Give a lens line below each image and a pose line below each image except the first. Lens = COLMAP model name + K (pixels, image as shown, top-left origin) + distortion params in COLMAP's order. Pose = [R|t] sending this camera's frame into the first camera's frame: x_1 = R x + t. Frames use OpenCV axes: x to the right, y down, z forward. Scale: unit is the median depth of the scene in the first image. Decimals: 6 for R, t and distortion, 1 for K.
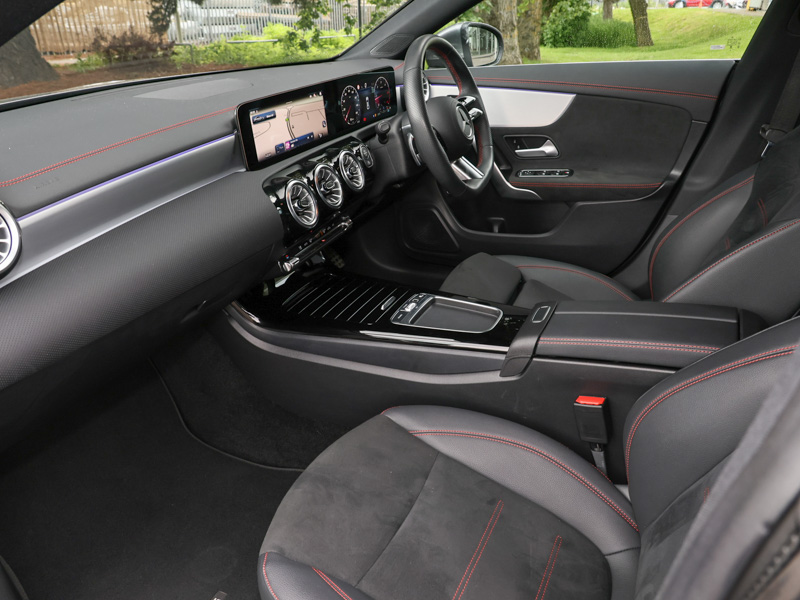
lens RADIAL K [[619.7, 0, 400.0], [0, 619.7, 300.0], [0, 0, 1]] dist [0.017649, 0.004144]
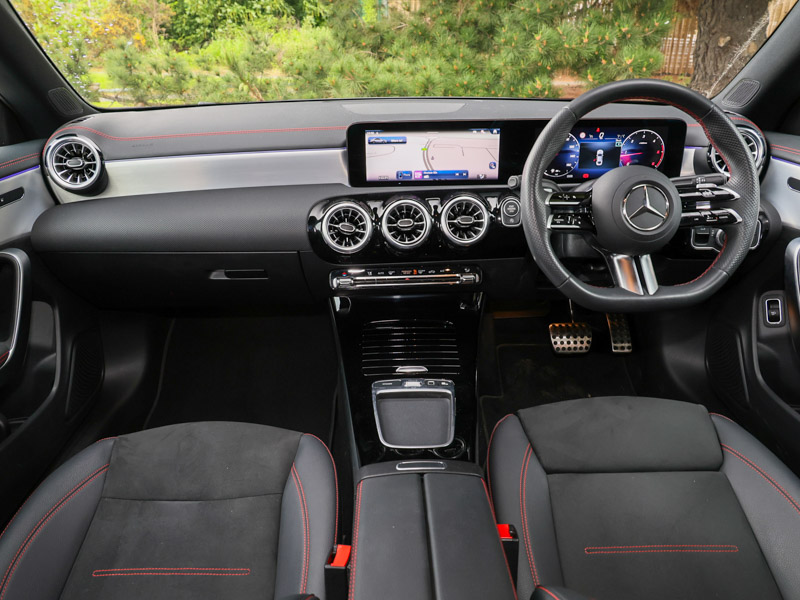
lens RADIAL K [[613.6, 0, 400.0], [0, 613.6, 300.0], [0, 0, 1]] dist [0.000943, 0.002532]
pose [[0.468895, 0.374425, -0.799964, 0.643043], [-0.401492, 0.897077, 0.184546, -0.243103], [0.786728, 0.234647, 0.570964, 0.490766]]
